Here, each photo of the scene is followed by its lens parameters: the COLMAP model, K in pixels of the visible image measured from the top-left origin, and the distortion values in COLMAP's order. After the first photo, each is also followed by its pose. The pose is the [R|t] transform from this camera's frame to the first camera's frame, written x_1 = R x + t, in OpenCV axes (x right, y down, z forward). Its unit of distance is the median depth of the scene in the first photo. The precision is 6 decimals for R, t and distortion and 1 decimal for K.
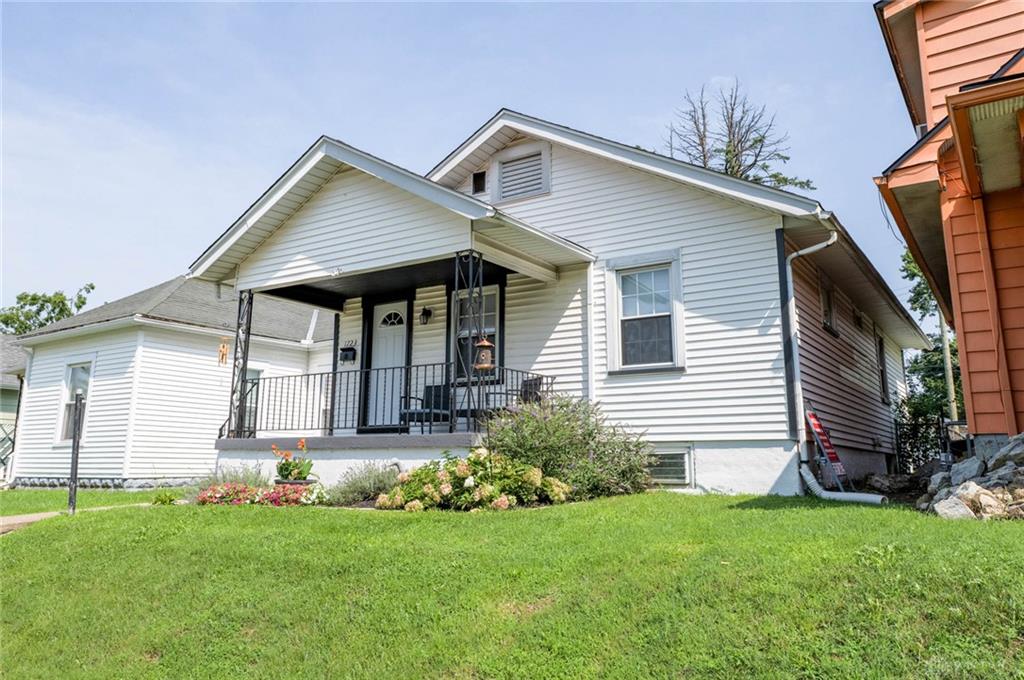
lens RADIAL K [[764.2, 0, 508.3], [0, 764.2, 311.7], [0, 0, 1]] dist [0.004141, 0.001749]
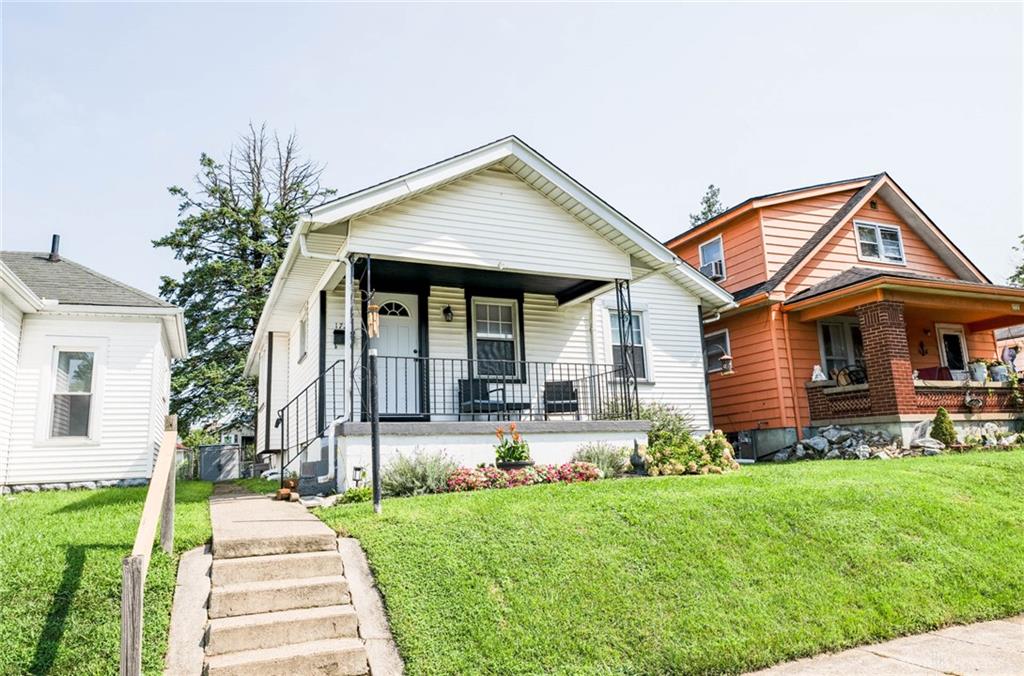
lens RADIAL K [[664.8, 0, 512.0], [0, 664.8, 338.0], [0, 0, 1]] dist [-0.001705, 0.000115]
pose [[0.535540, 0.131964, 0.834135, -0.896659], [-0.130451, 0.988787, -0.072677, 0.102292], [-0.834373, -0.069892, 0.546750, 0.451156]]
